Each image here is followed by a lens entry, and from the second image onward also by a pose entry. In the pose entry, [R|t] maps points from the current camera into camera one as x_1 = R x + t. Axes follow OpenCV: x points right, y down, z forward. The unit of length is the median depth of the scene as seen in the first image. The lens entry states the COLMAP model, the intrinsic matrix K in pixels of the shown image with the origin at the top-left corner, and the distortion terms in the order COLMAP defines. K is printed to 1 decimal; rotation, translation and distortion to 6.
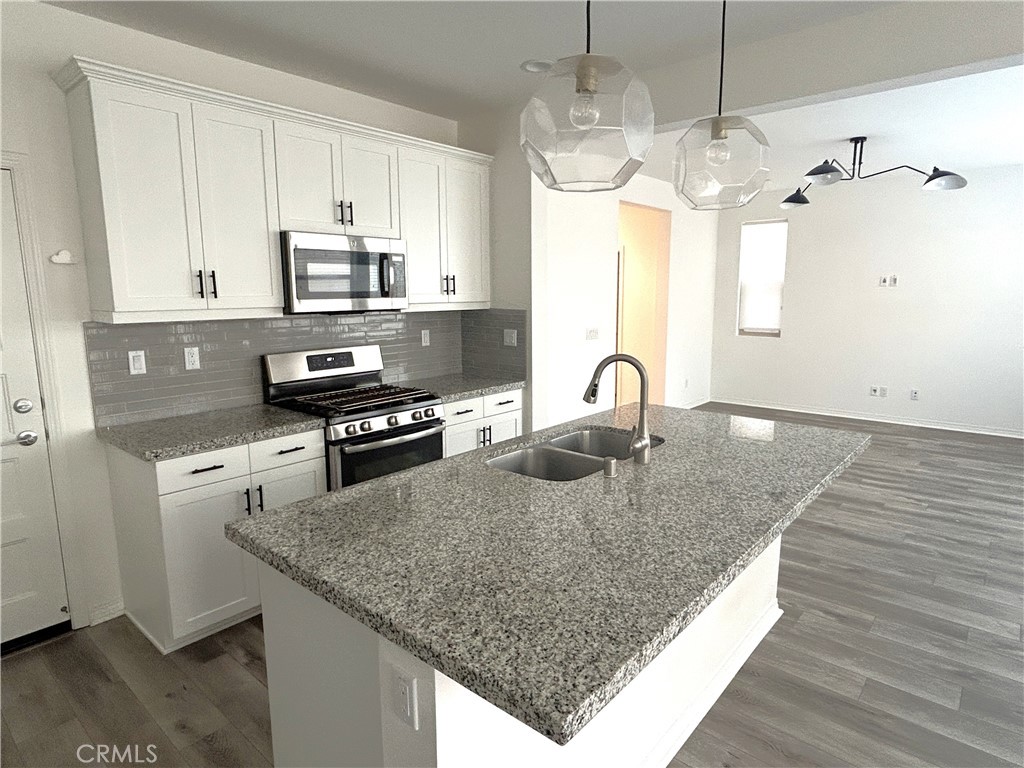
lens RADIAL K [[589.1, 0, 508.8], [0, 589.1, 383.4], [0, 0, 1]] dist [-0.003042, -0.002450]
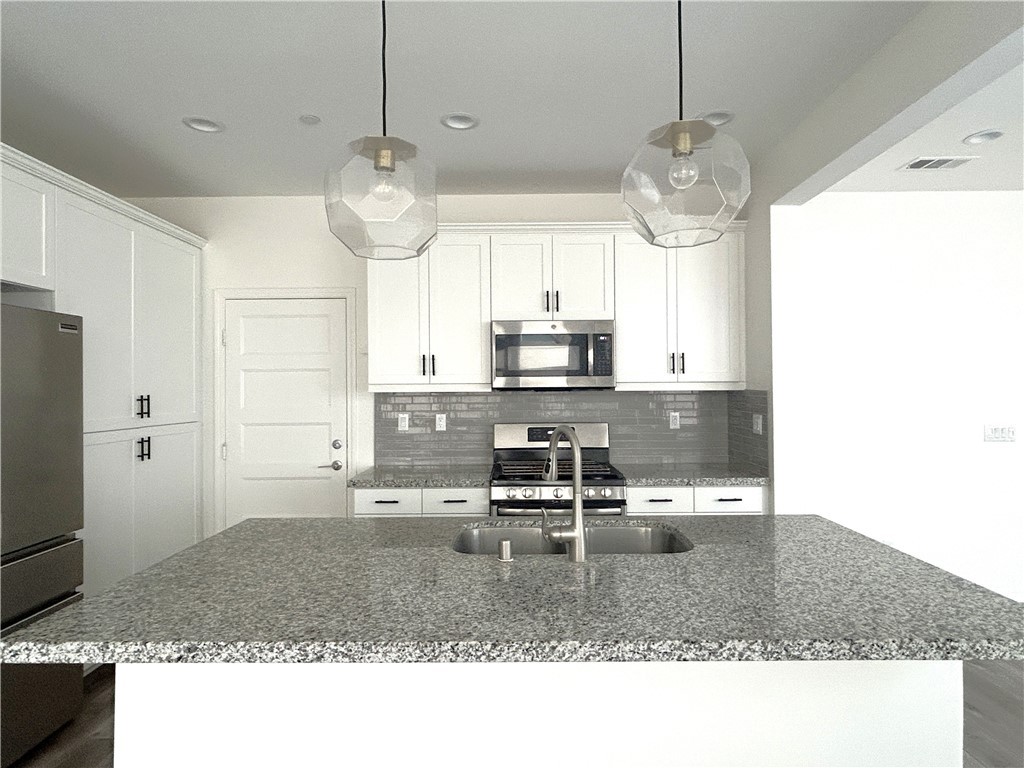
lens RADIAL K [[590.1, 0, 512.0], [0, 590.1, 384.0], [0, 0, 1]] dist [0.001791, 0.002971]
pose [[0.649637, -0.003587, -0.760236, 0.532666], [-0.116833, 0.987639, -0.104496, -0.007491], [0.751213, 0.156705, 0.641188, 0.251086]]
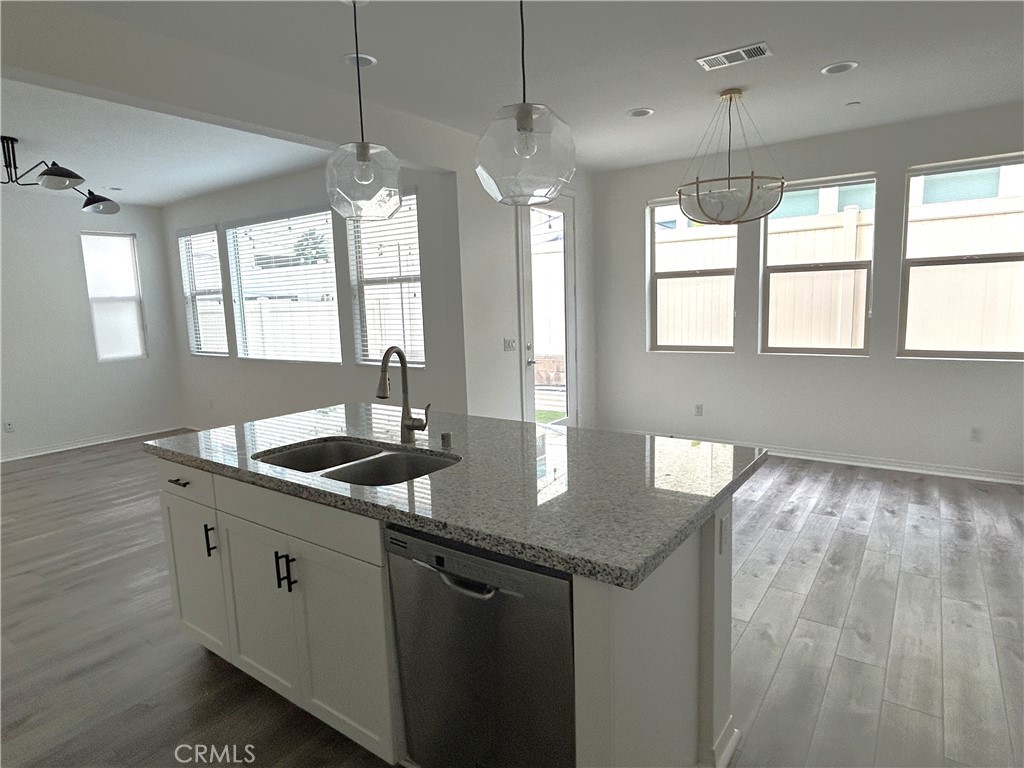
lens RADIAL K [[589.1, 0, 508.8], [0, 589.1, 383.4], [0, 0, 1]] dist [-0.003042, -0.002450]
pose [[-0.086270, -0.126882, 0.988159, -0.587515], [0.188848, 0.971792, 0.141268, -0.062007], [-0.978210, 0.198799, -0.059875, 0.578817]]
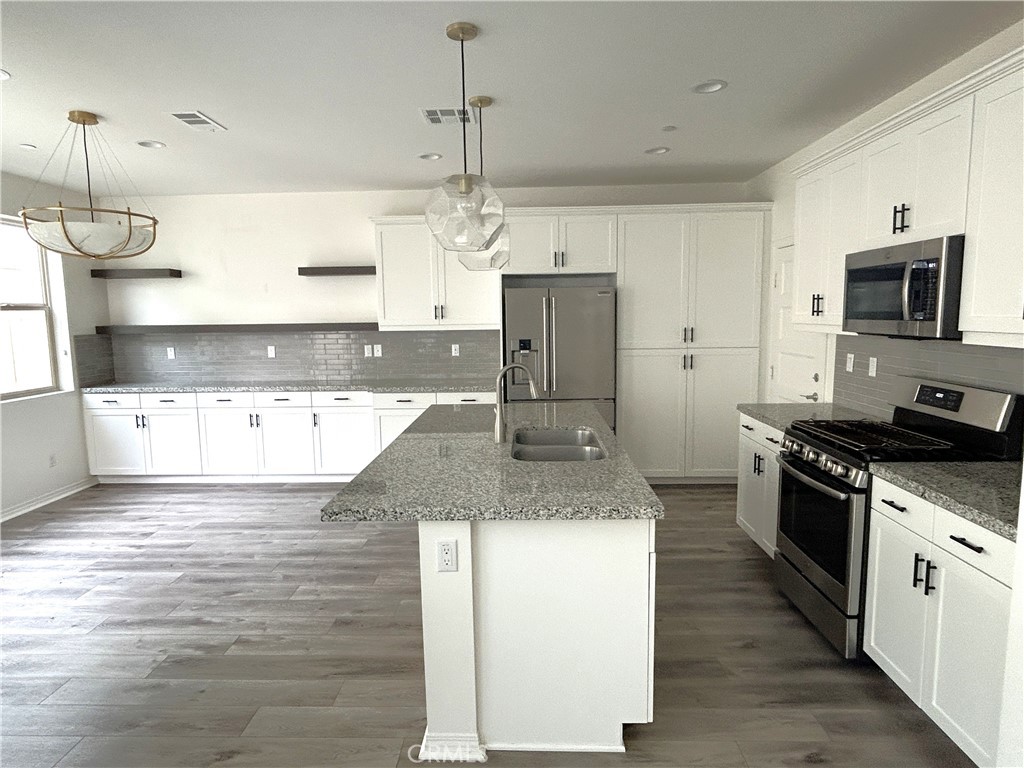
lens RADIAL K [[589.1, 0, 508.8], [0, 589.1, 383.4], [0, 0, 1]] dist [-0.003042, -0.002450]
pose [[-0.774295, 0.095810, -0.625530, 0.711931], [-0.078789, 0.966186, 0.245514, -0.227535], [0.627901, 0.239385, -0.740564, 1.343477]]
